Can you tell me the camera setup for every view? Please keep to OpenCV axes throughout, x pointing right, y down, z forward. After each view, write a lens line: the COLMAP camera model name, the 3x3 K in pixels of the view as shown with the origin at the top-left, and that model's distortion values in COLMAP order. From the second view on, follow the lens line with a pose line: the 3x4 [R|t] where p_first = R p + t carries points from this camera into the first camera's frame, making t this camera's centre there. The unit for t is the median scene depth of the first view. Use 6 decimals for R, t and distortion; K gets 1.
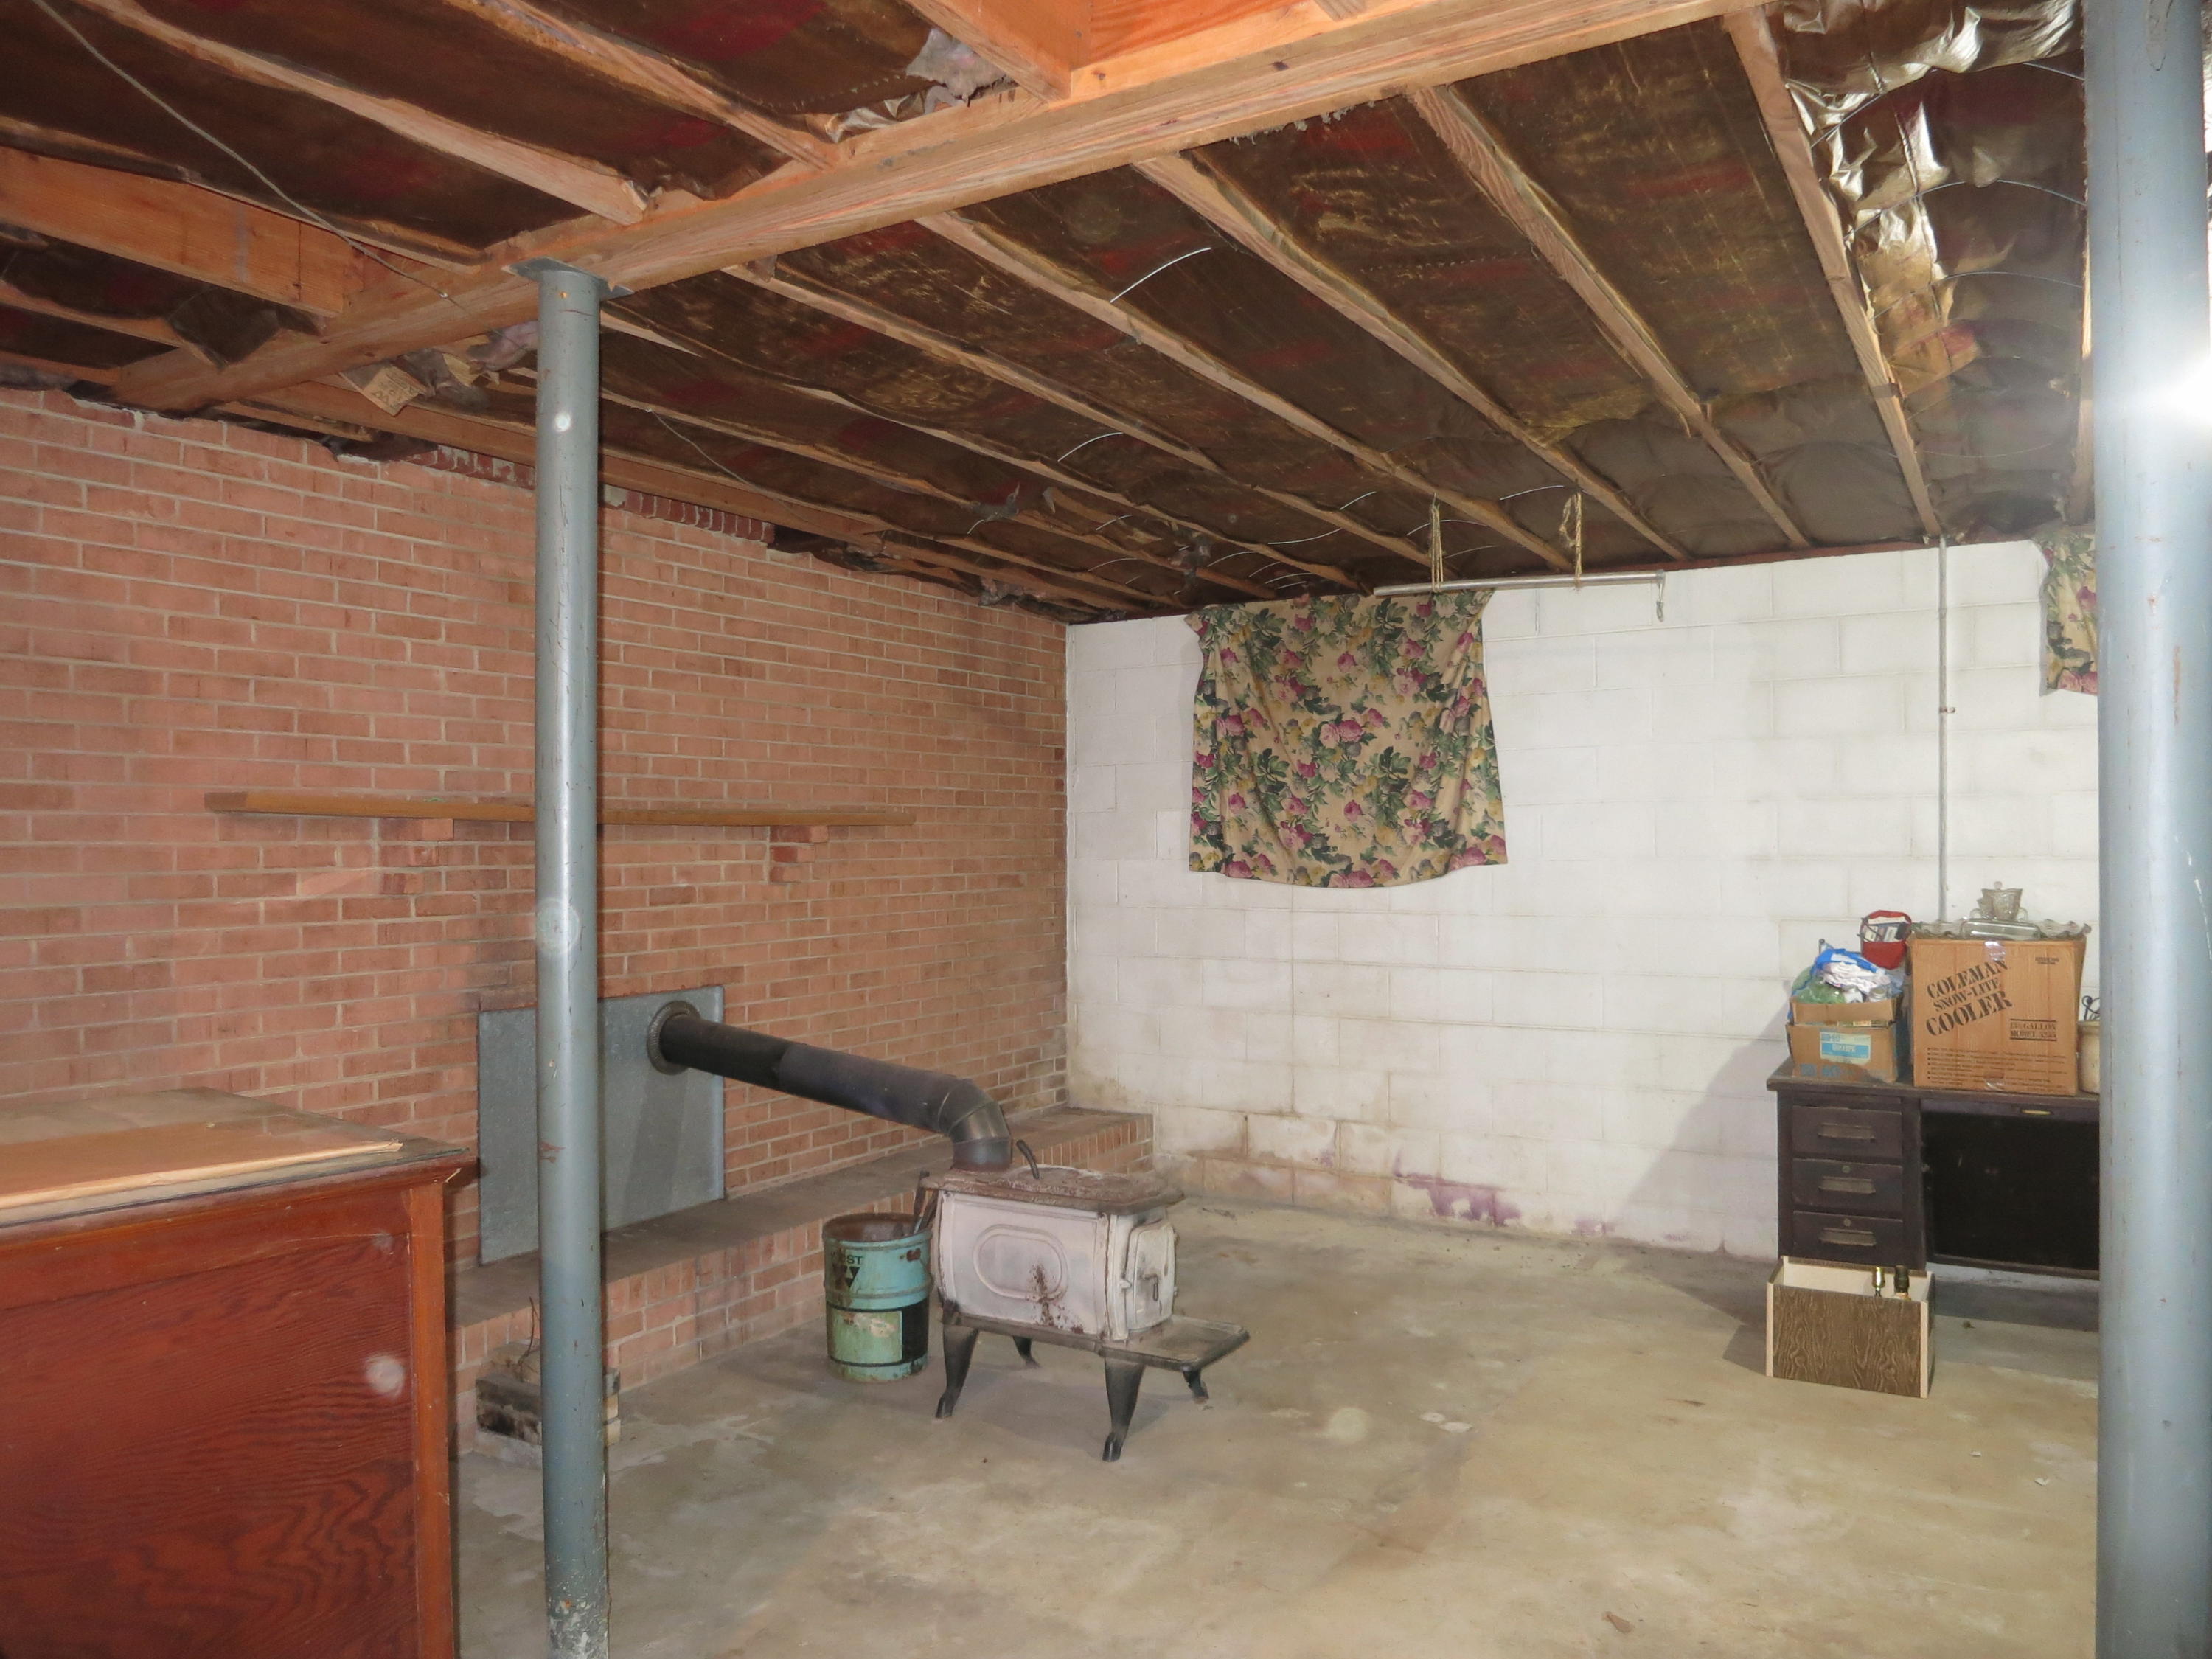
lens RADIAL K [[1571.4, 0, 1102.8], [0, 1571.4, 835.2], [0, 0, 1]] dist [-0.047558, -0.000251]
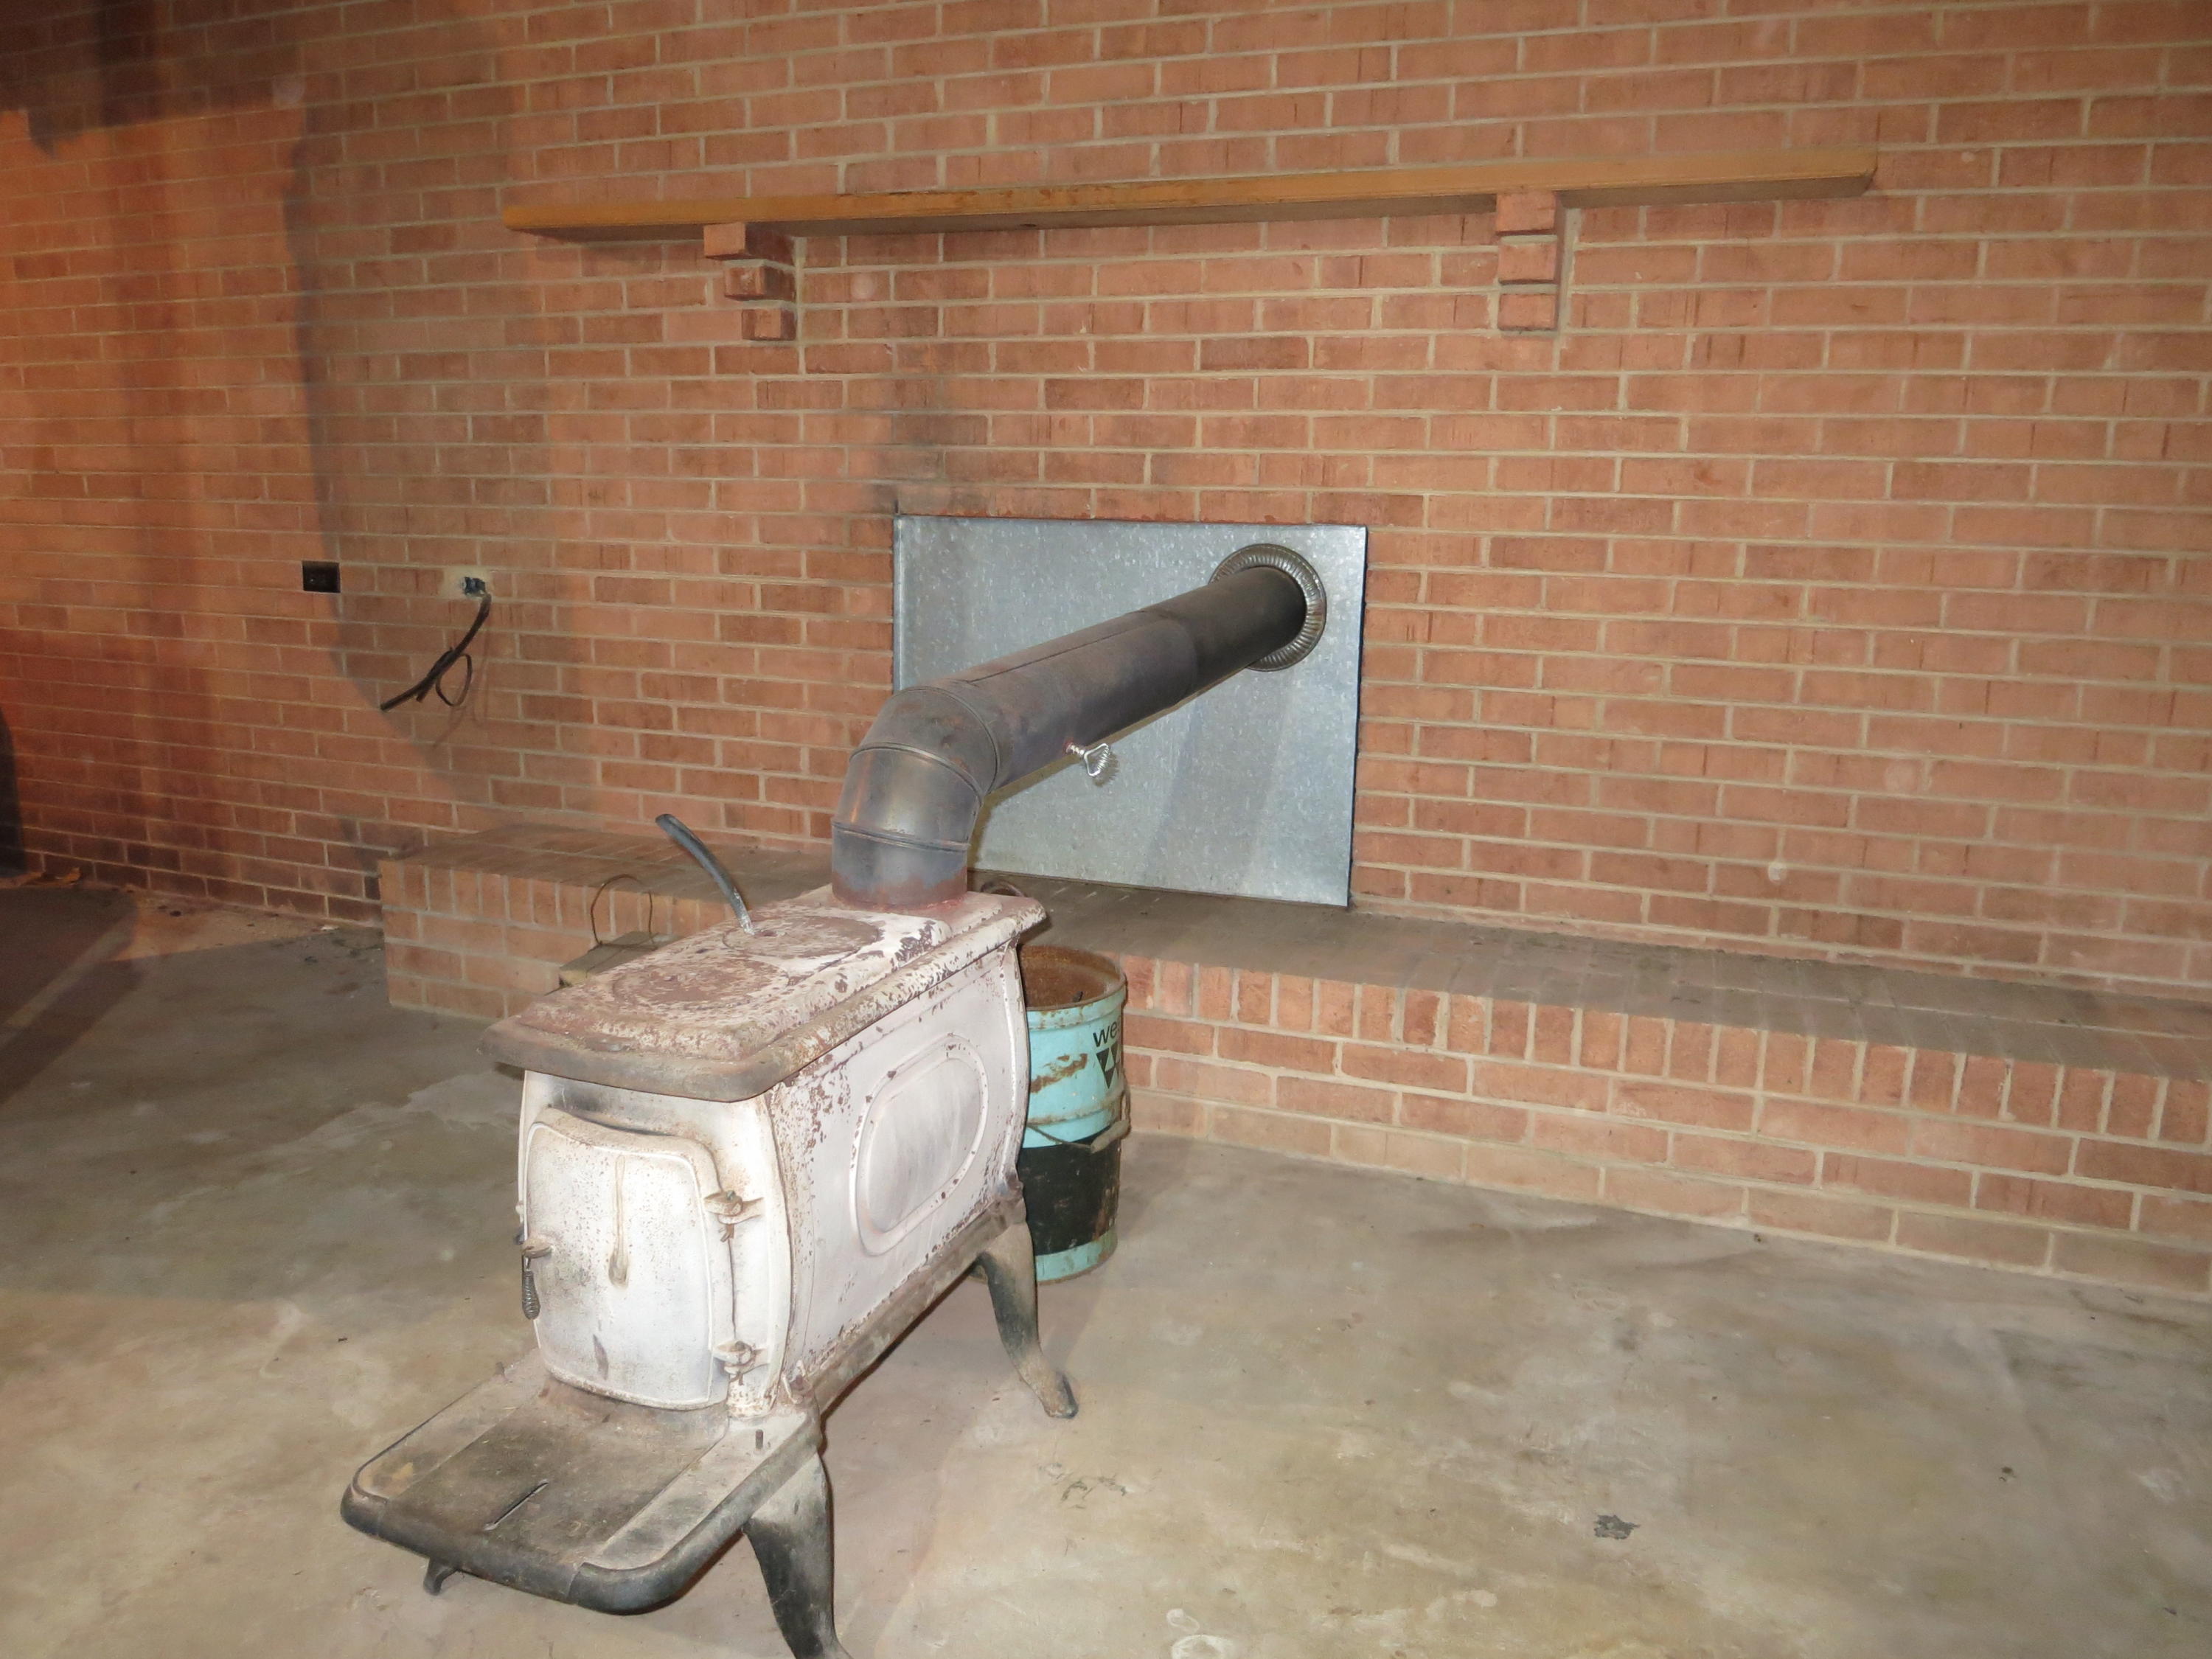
lens RADIAL K [[1571.4, 0, 1107.2], [0, 1571.4, 827.3], [0, 0, 1]] dist [-0.047558, -0.000251]
pose [[0.184403, 0.209326, -0.960301, 0.356267], [-0.018379, 0.977620, 0.209572, 0.107454], [0.982679, -0.020996, 0.184123, 1.017589]]
